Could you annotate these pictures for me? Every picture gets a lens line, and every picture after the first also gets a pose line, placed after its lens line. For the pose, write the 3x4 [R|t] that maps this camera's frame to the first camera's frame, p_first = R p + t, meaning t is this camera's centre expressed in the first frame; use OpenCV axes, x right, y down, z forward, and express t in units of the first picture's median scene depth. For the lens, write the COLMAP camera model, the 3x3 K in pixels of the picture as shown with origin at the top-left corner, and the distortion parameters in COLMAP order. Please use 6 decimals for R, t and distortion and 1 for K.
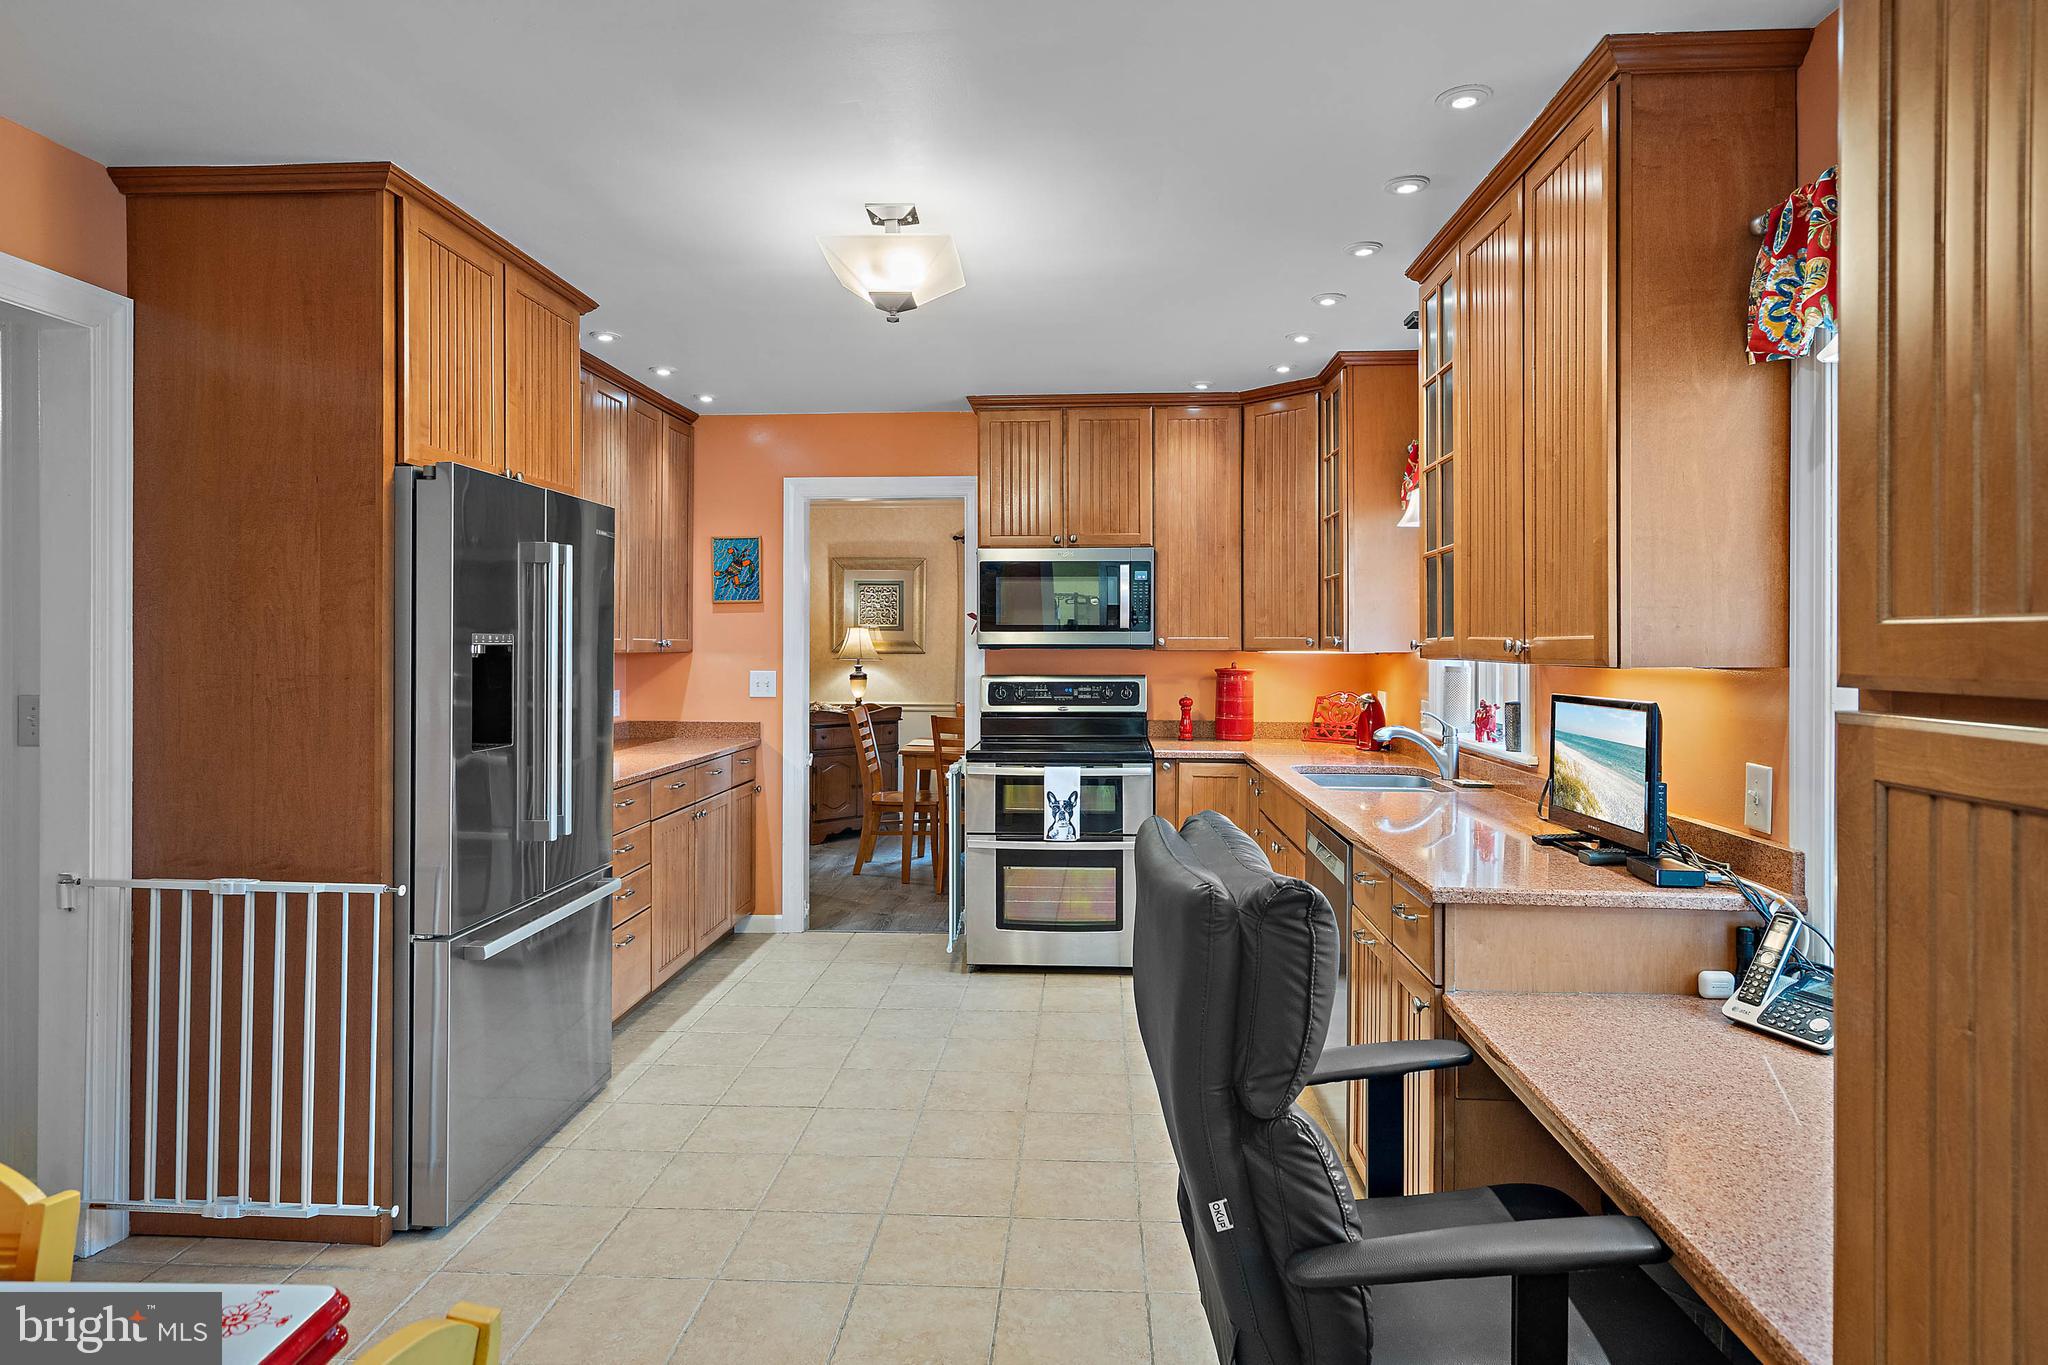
lens RADIAL K [[1149.9, 0, 1025.5], [0, 1149.9, 637.0], [0, 0, 1]] dist [-0.001559, 0.000165]
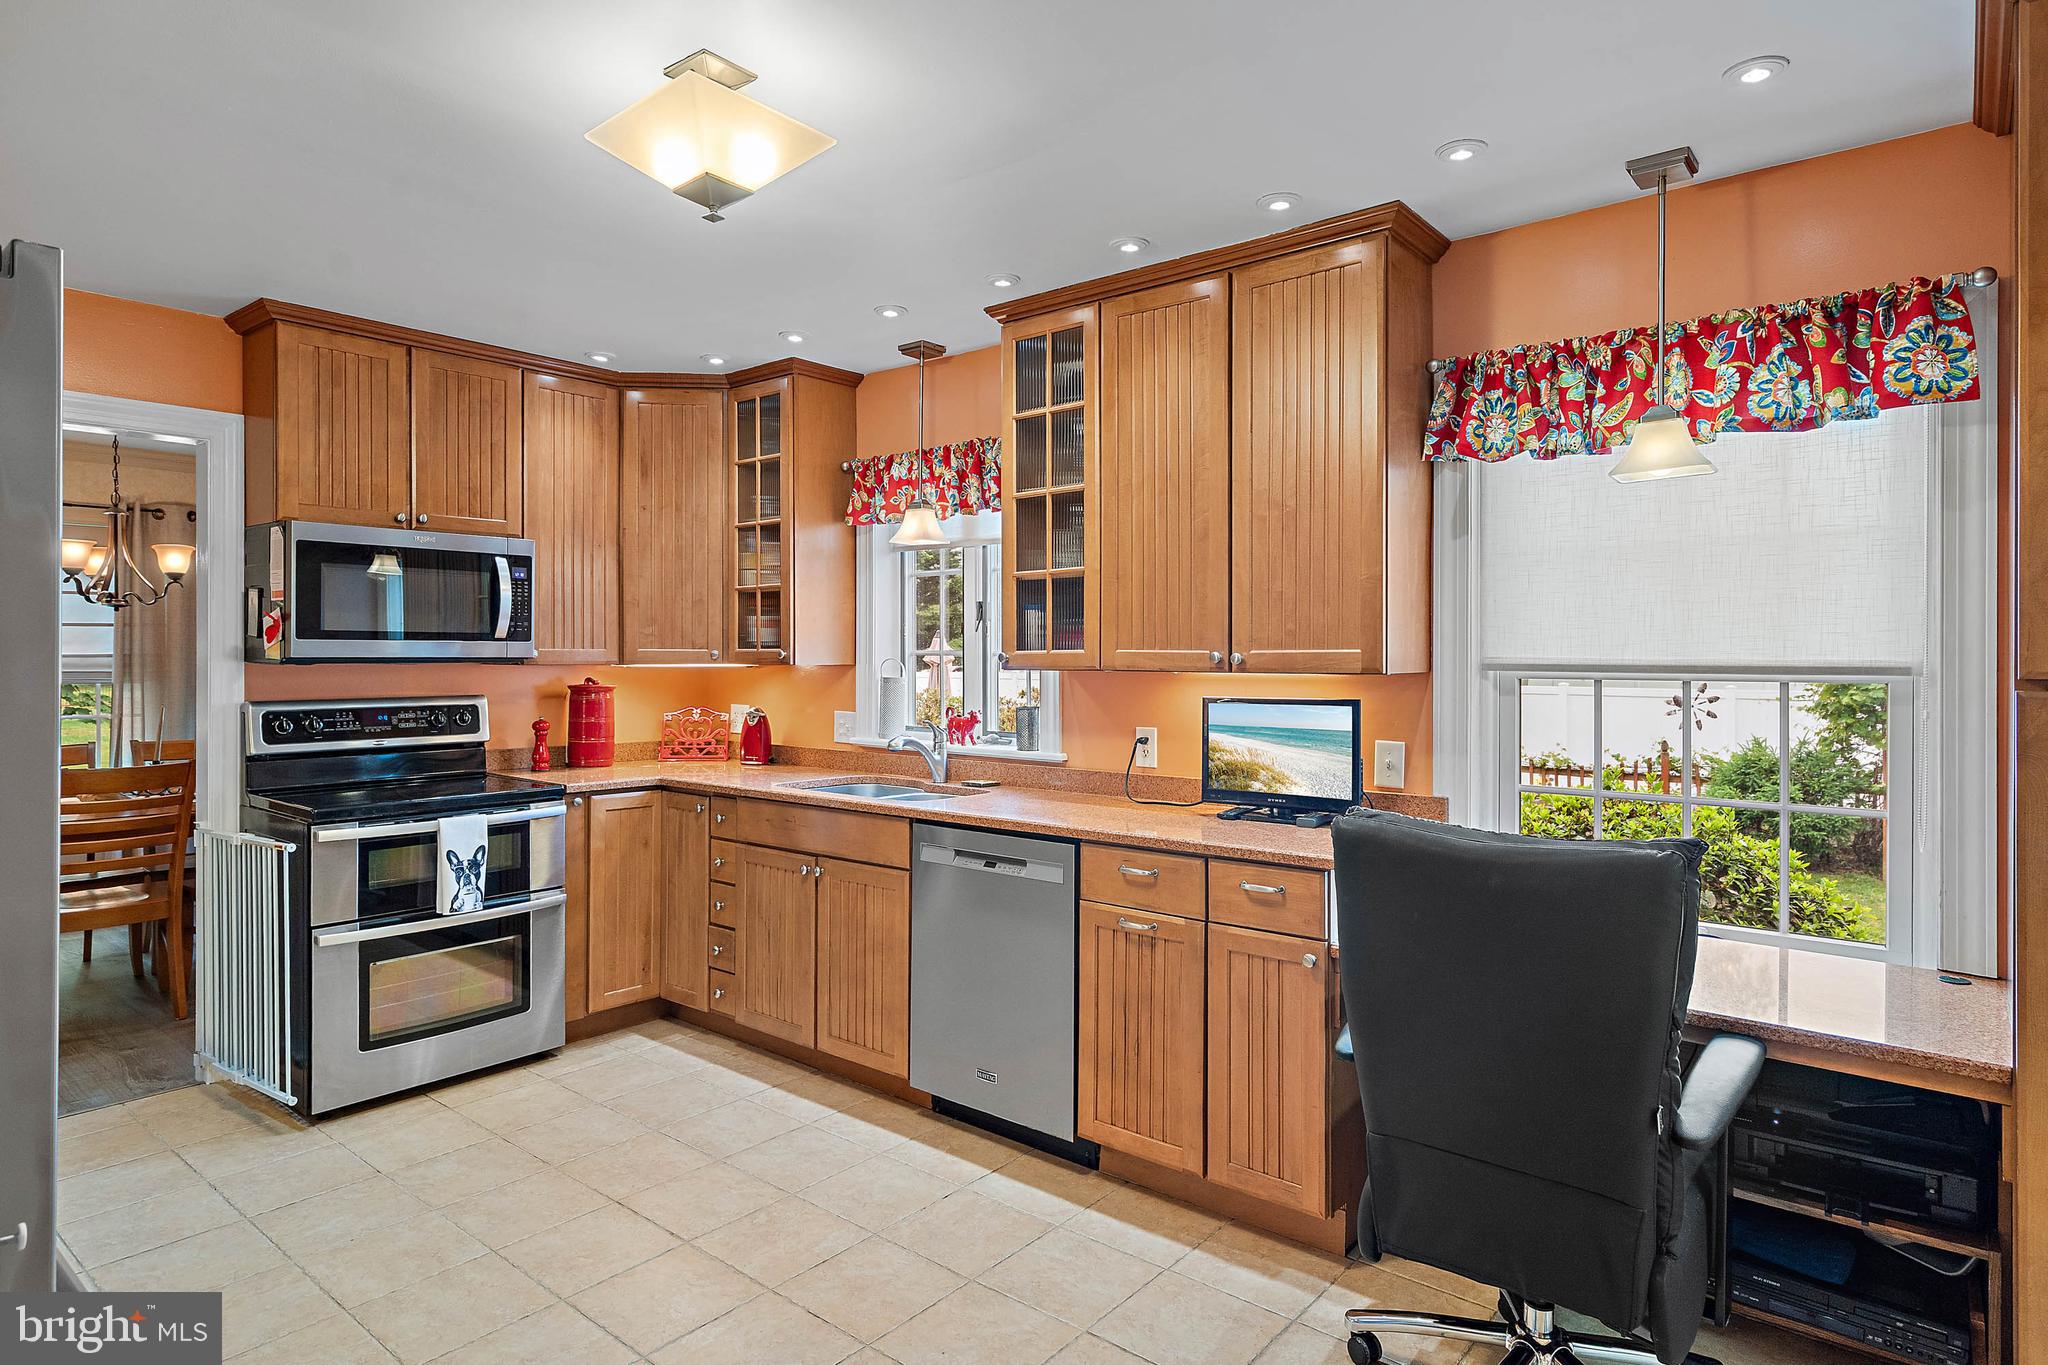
lens RADIAL K [[1134.4, 0, 1020.1], [0, 1134.4, 652.2], [0, 0, 1]] dist [-0.000924, 0.001408]
pose [[0.594096, 0.002195, 0.804391, -0.342111], [-0.003794, 0.999993, 0.000073, 0.001469], [-0.804385, -0.003095, 0.594100, 0.238734]]
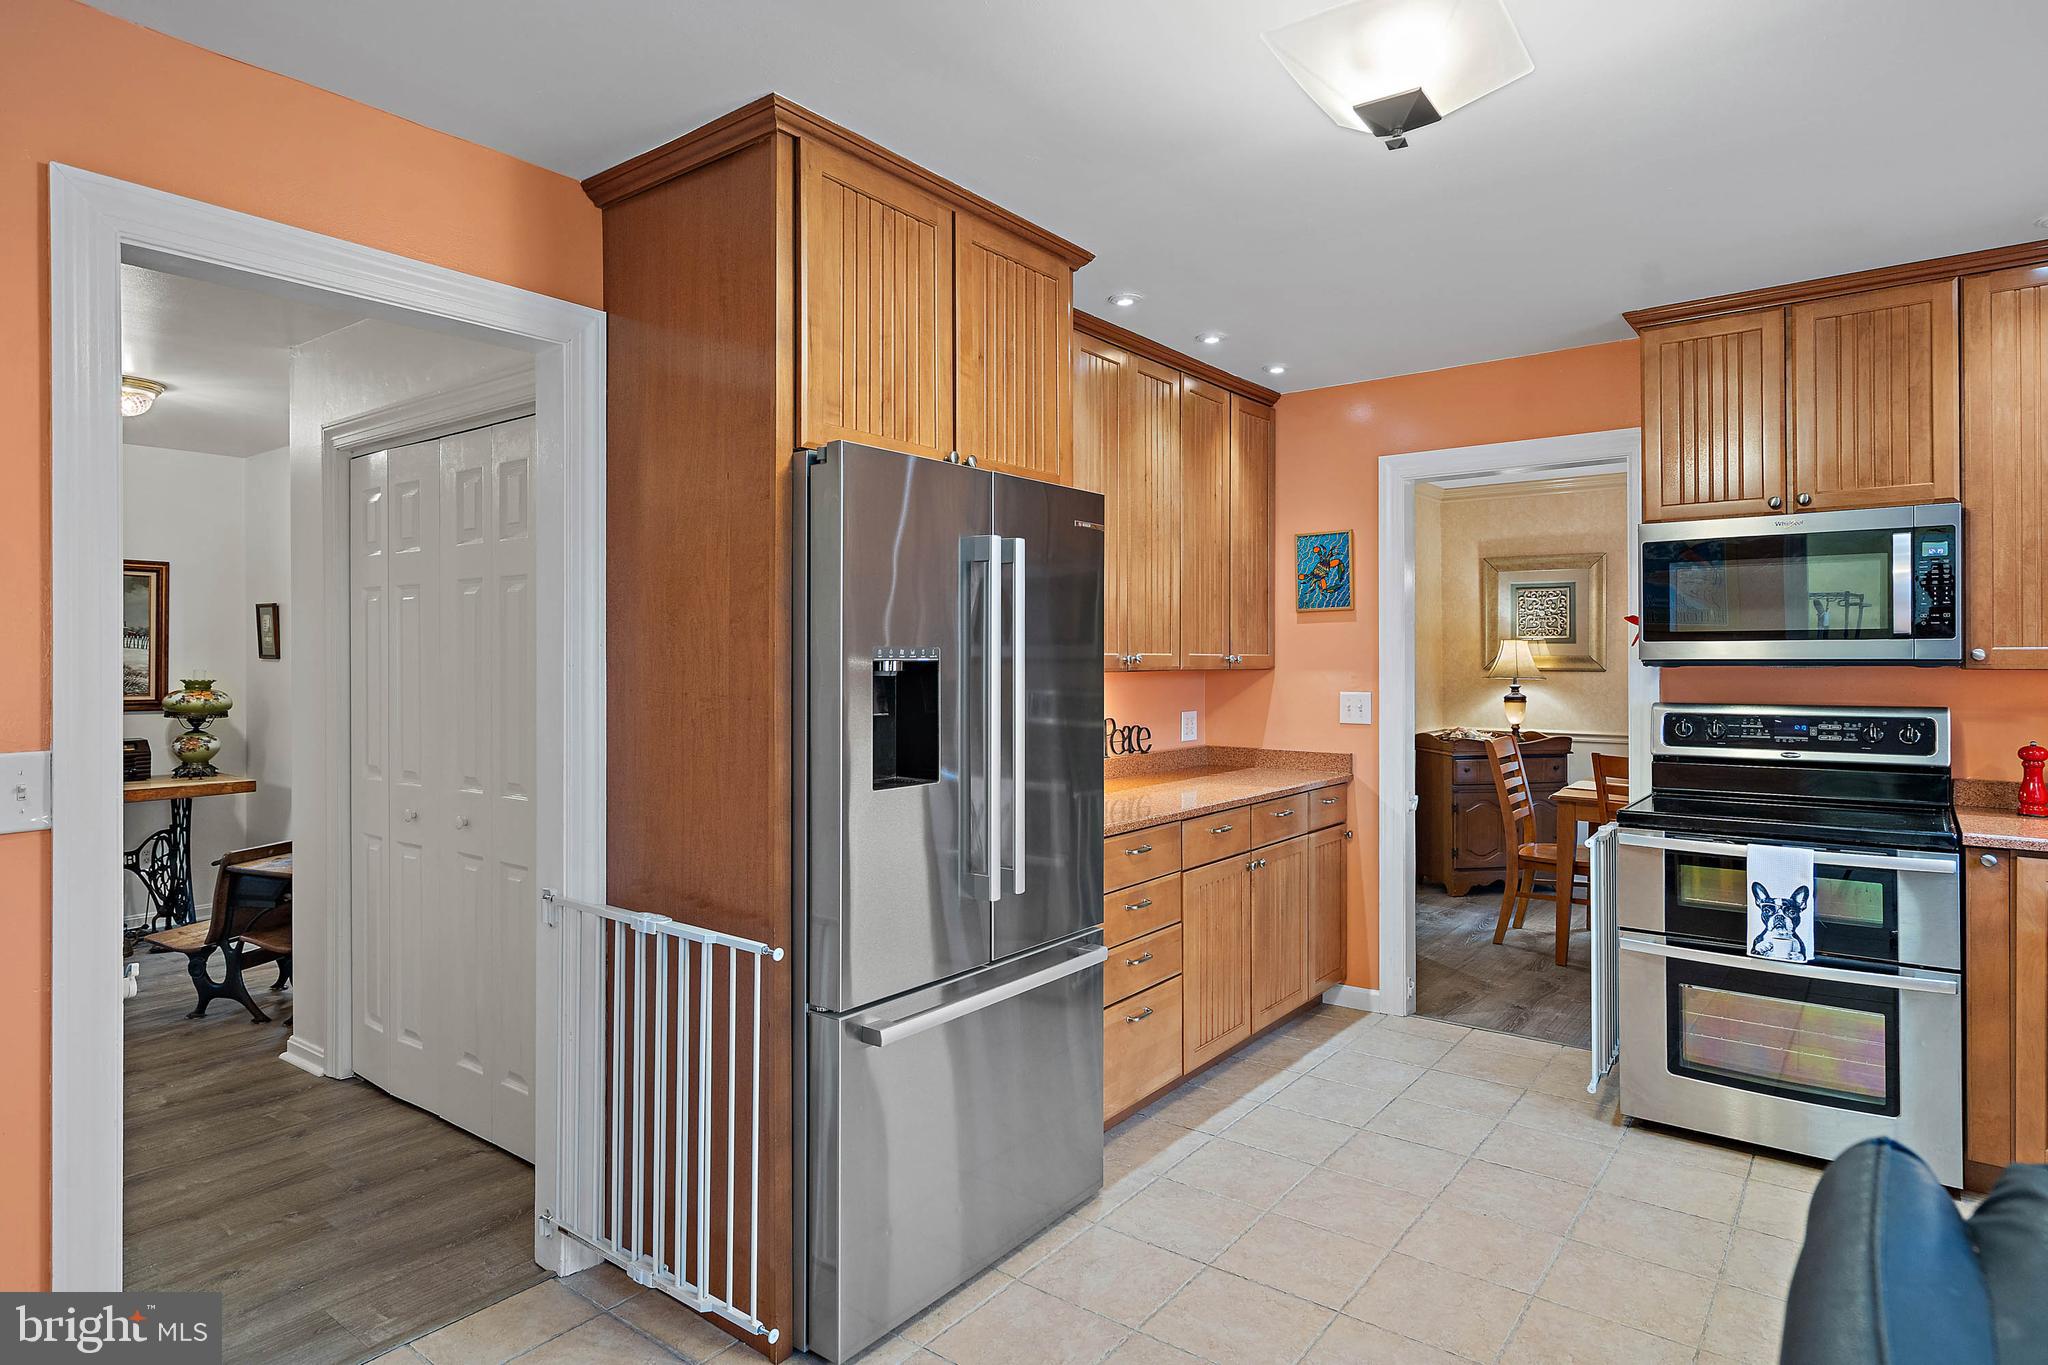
lens RADIAL K [[1134.4, 0, 1020.1], [0, 1134.4, 652.2], [0, 0, 1]] dist [-0.000924, 0.001408]
pose [[0.827361, -0.005359, -0.561644, 0.035500], [0.004815, 0.999985, -0.002448, 0.001748], [0.561649, -0.000679, 0.827375, 0.214085]]
